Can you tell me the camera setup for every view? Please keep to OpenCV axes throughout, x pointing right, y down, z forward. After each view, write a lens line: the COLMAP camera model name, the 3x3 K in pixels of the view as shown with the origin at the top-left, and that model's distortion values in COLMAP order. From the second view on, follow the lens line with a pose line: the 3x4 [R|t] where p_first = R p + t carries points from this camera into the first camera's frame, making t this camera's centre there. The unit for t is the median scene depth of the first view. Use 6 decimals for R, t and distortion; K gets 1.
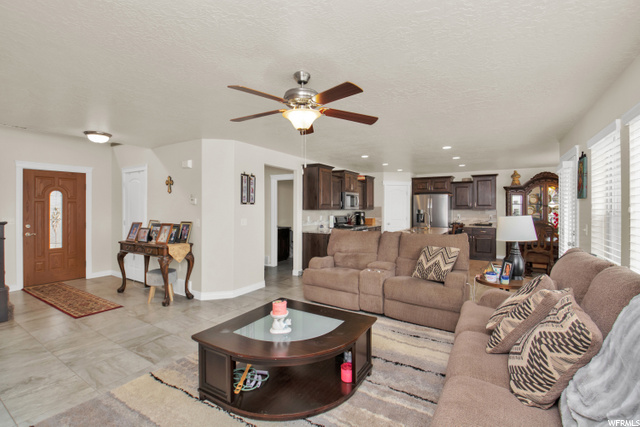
lens RADIAL K [[286.2, 0, 318.4], [0, 286.2, 206.9], [0, 0, 1]] dist [0.000384, -0.018709]
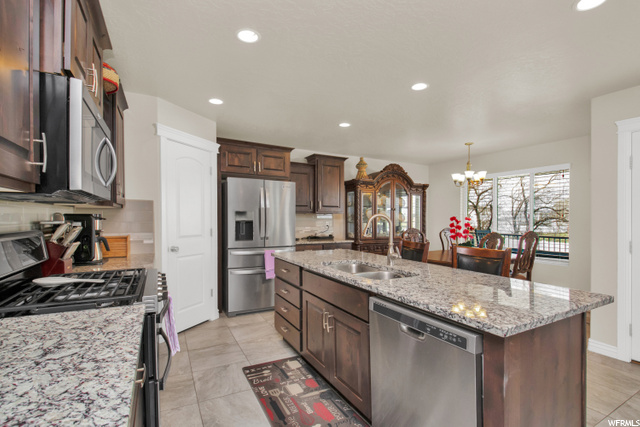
lens RADIAL K [[290.7, 0, 318.7], [0, 290.7, 228.7], [0, 0, 1]] dist [0.000998, 0.000028]
pose [[0.490881, -0.026616, 0.870820, 0.019055], [-0.007649, 0.999363, 0.034857, 0.021434], [-0.871193, -0.023772, 0.490365, 0.719413]]
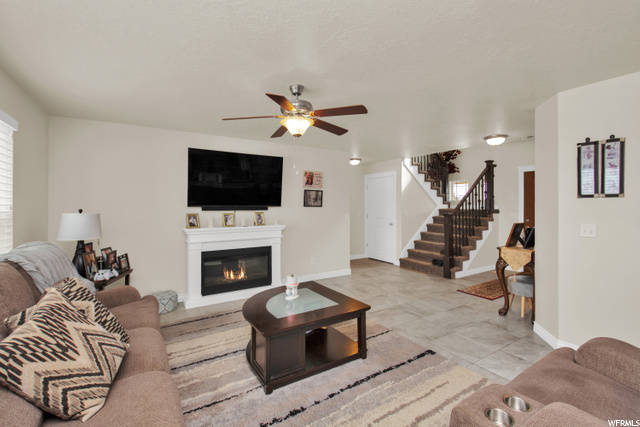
lens RADIAL K [[286.2, 0, 318.4], [0, 286.2, 206.9], [0, 0, 1]] dist [0.000384, -0.018709]
pose [[-0.436564, 0.005319, -0.899658, 0.277315], [0.002684, 0.999986, 0.004610, 0.003723], [0.899669, -0.000402, -0.436572, 0.473873]]
